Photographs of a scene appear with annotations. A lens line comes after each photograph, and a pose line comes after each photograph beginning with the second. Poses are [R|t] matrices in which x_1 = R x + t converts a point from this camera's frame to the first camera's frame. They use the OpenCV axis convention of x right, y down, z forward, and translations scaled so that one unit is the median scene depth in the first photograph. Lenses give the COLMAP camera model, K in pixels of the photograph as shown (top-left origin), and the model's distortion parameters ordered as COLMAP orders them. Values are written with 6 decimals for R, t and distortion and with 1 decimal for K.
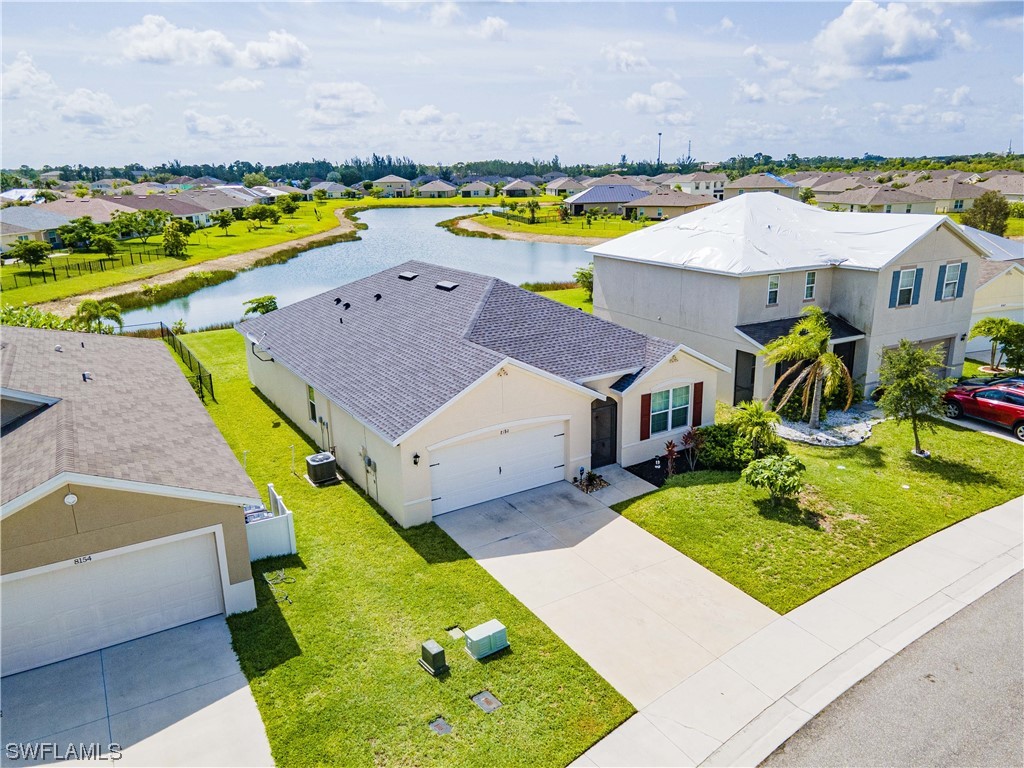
lens RADIAL K [[728.7, 0, 513.7], [0, 728.7, 381.5], [0, 0, 1]] dist [0.027487, 0.012159]
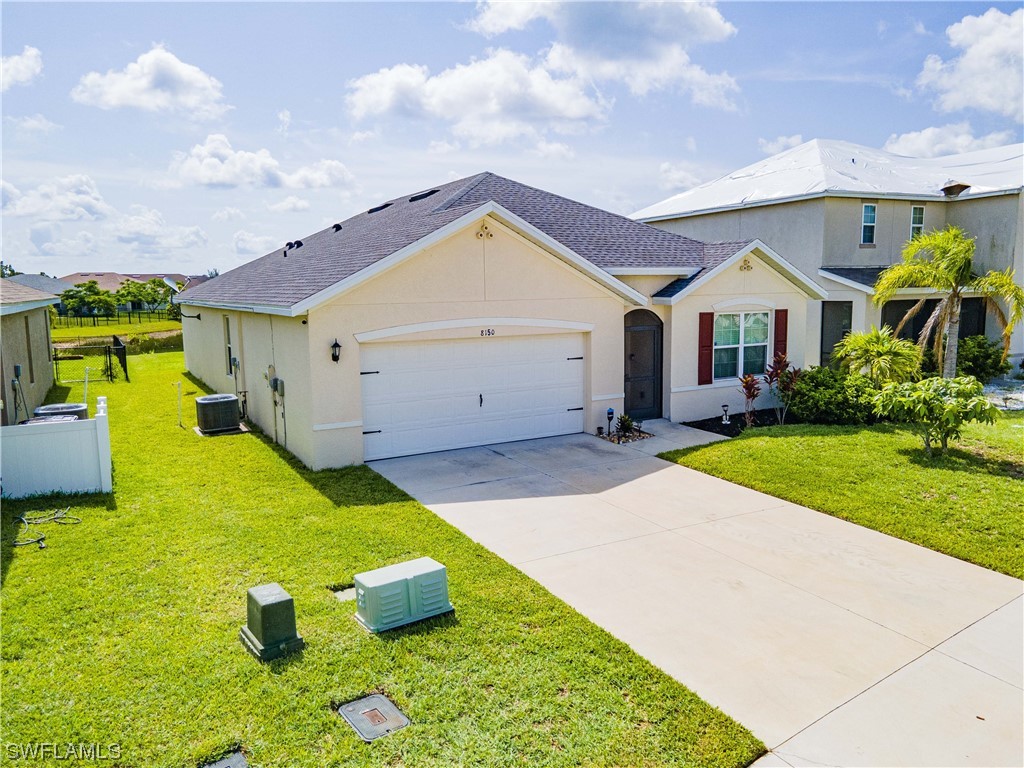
lens RADIAL K [[728.7, 0, 514.4], [0, 728.7, 386.5], [0, 0, 1]] dist [0.027487, 0.012159]
pose [[0.999347, 0.008859, -0.035019, 0.032184], [-0.013883, 0.989196, -0.145938, 0.200222], [0.033348, 0.146329, 0.988674, 0.369715]]
